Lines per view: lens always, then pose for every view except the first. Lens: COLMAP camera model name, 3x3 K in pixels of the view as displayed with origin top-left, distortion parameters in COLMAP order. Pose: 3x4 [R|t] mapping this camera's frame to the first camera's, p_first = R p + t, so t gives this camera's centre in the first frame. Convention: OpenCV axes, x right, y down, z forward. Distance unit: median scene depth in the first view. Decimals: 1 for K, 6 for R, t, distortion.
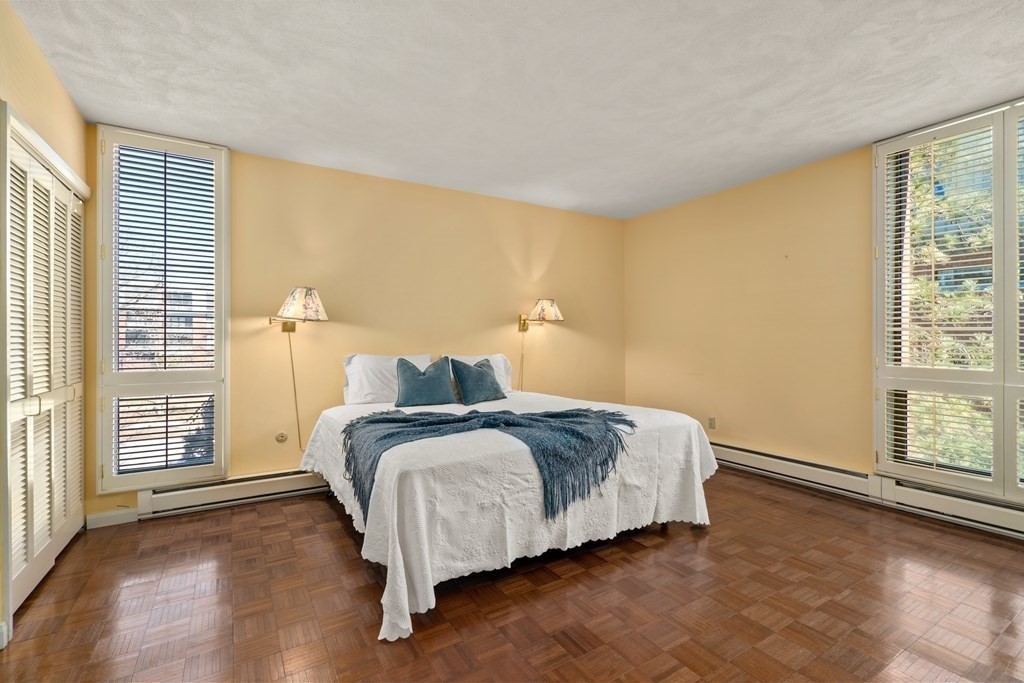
lens RADIAL K [[470.6, 0, 516.9], [0, 470.6, 338.7], [0, 0, 1]] dist [0.000992, 0.001596]
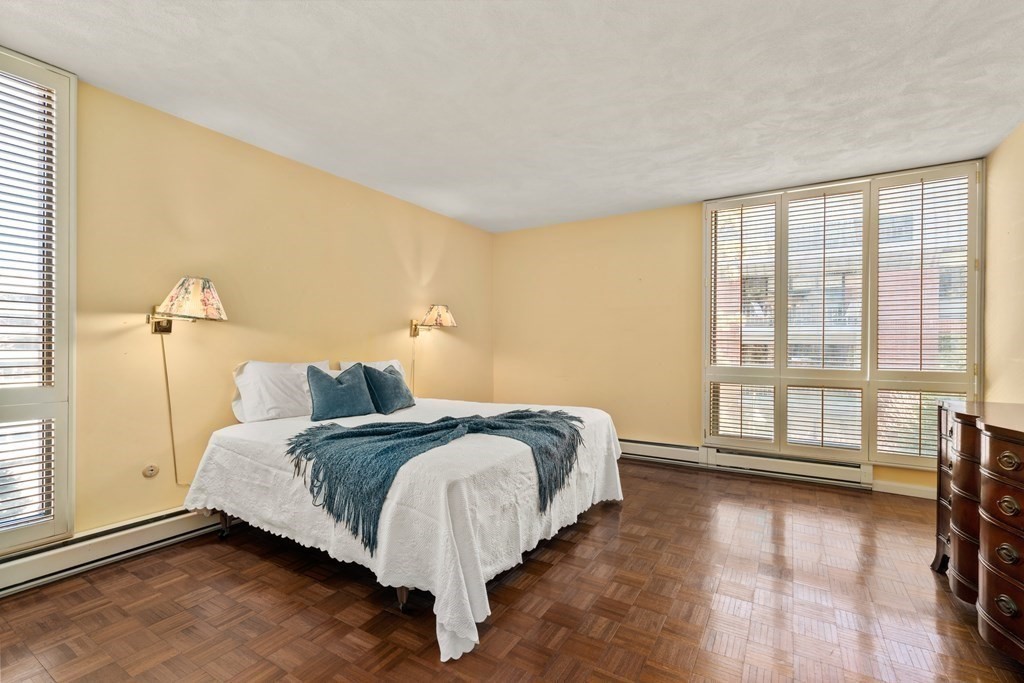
lens RADIAL K [[470.6, 0, 502.3], [0, 470.6, 344.6], [0, 0, 1]] dist [0.000992, 0.001596]
pose [[0.890420, 0.005892, 0.455101, -0.371762], [-0.005854, 0.999982, -0.001493, 0.001609], [-0.455102, -0.001334, 0.890438, 0.062622]]
